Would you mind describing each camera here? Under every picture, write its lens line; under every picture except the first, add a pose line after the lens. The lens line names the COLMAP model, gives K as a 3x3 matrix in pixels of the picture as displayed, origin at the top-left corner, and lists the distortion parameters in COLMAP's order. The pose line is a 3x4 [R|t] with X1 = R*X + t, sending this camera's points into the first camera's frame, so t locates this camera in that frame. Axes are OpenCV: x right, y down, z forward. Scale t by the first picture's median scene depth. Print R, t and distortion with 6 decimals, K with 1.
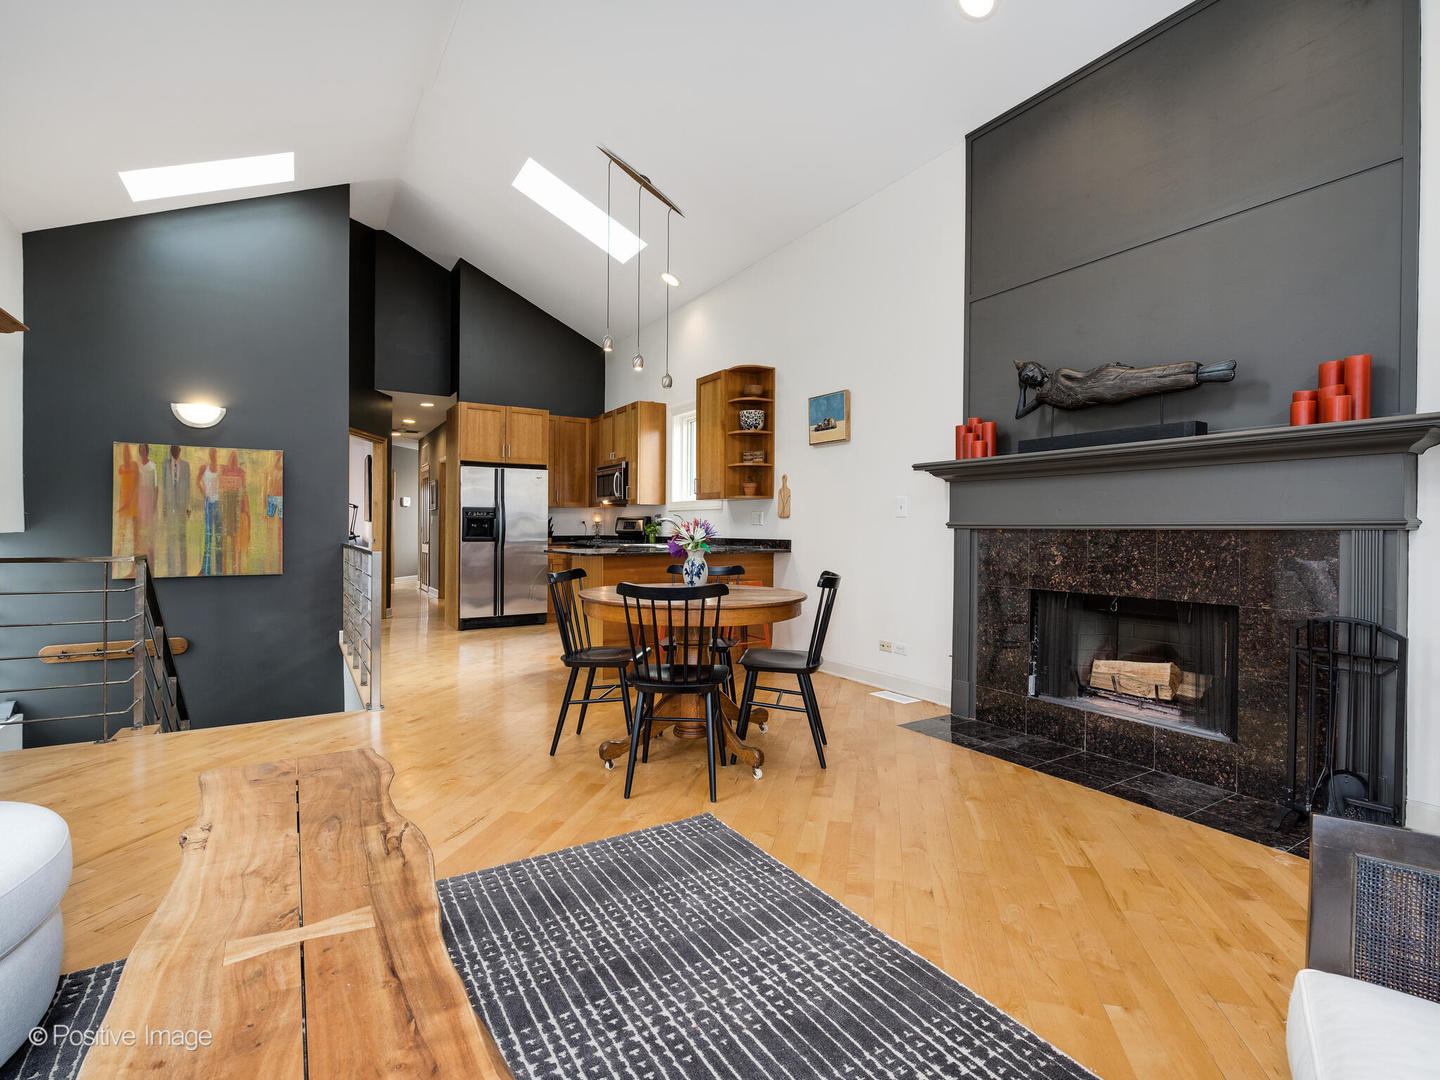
lens RADIAL K [[694.2, 0, 721.2], [0, 694.2, 528.0], [0, 0, 1]] dist [-0.000824, -0.000090]
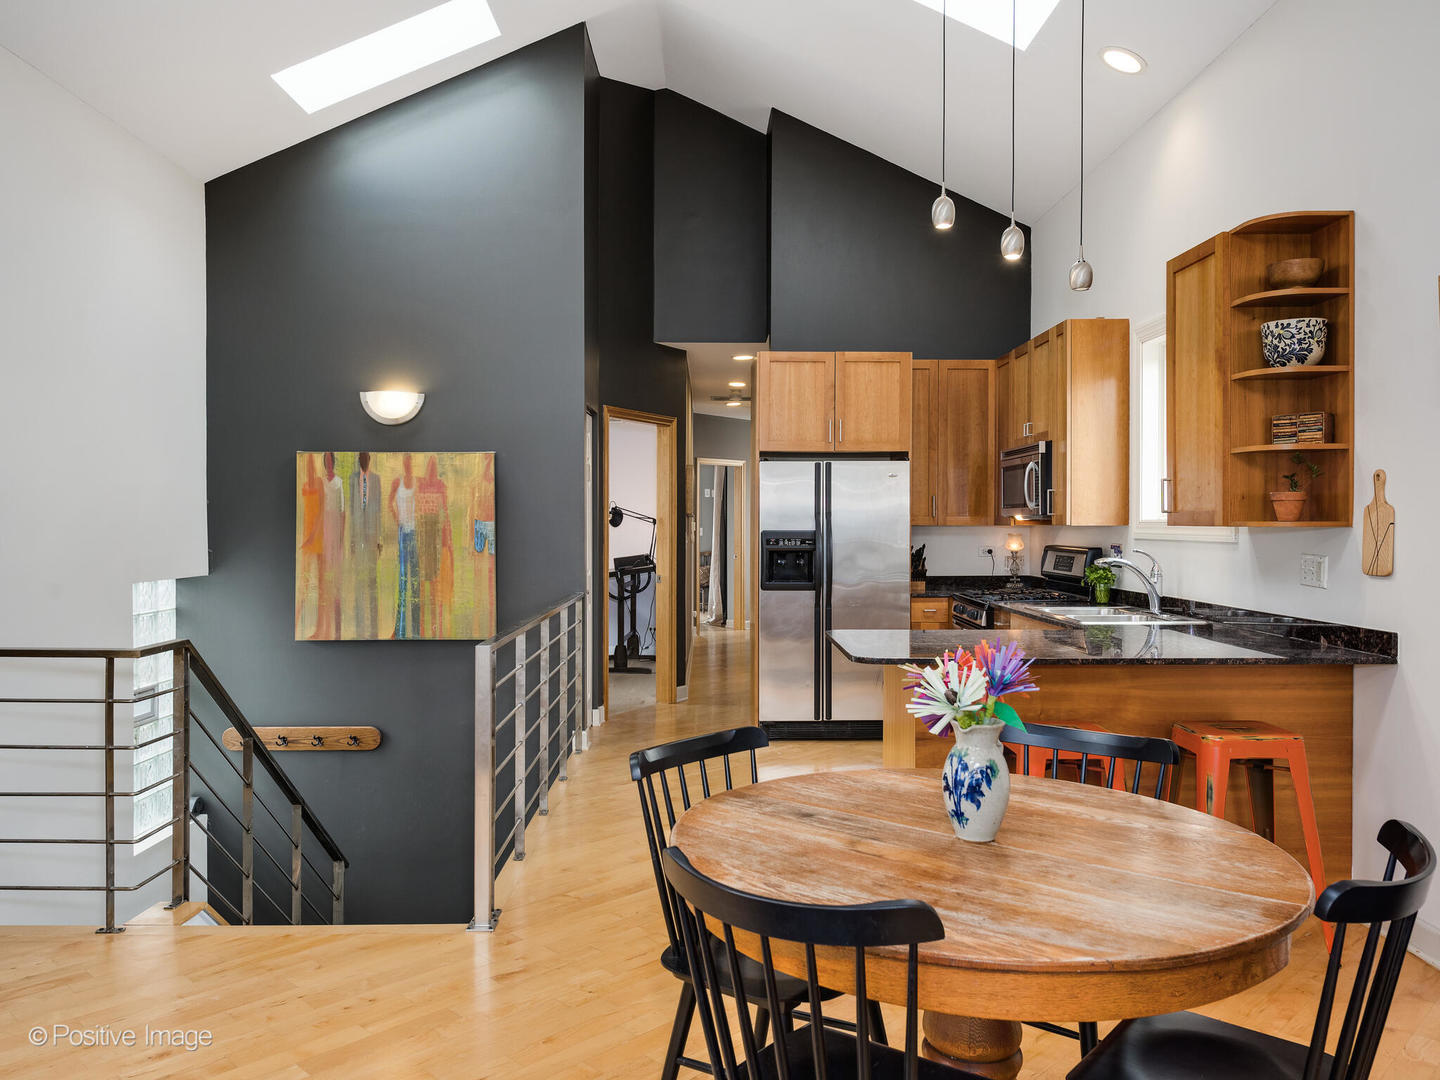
lens RADIAL K [[1081.2, 0, 721.0], [0, 1081.2, 522.7], [0, 0, 1]] dist [0.015267, 0.002589]
pose [[0.857171, -0.003564, -0.515019, 0.082957], [0.003345, 0.999993, -0.001354, -0.043794], [0.515020, -0.000562, 0.857178, 0.241763]]
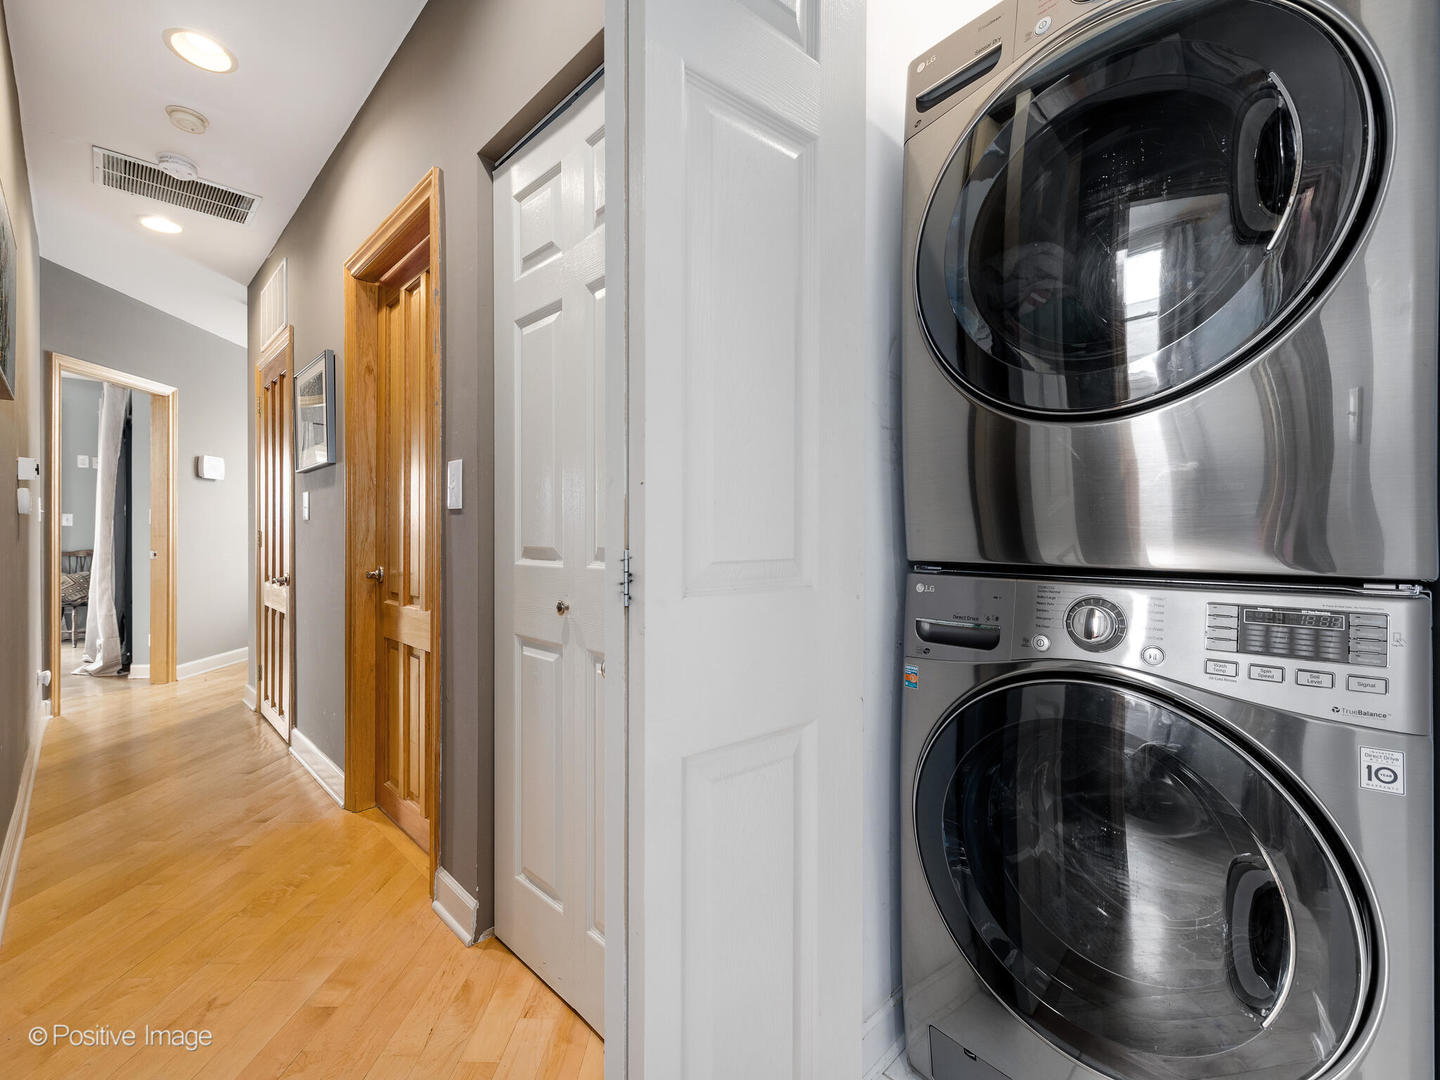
lens RADIAL K [[628.4, 0, 720.8], [0, 628.4, 534.9], [0, 0, 1]] dist [0.002963, -0.000080]
pose [[0.971755, -0.003485, 0.235966, -0.578239], [0.002936, 0.999992, 0.002678, 0.000885], [-0.235973, -0.001910, 0.971758, 1.309414]]
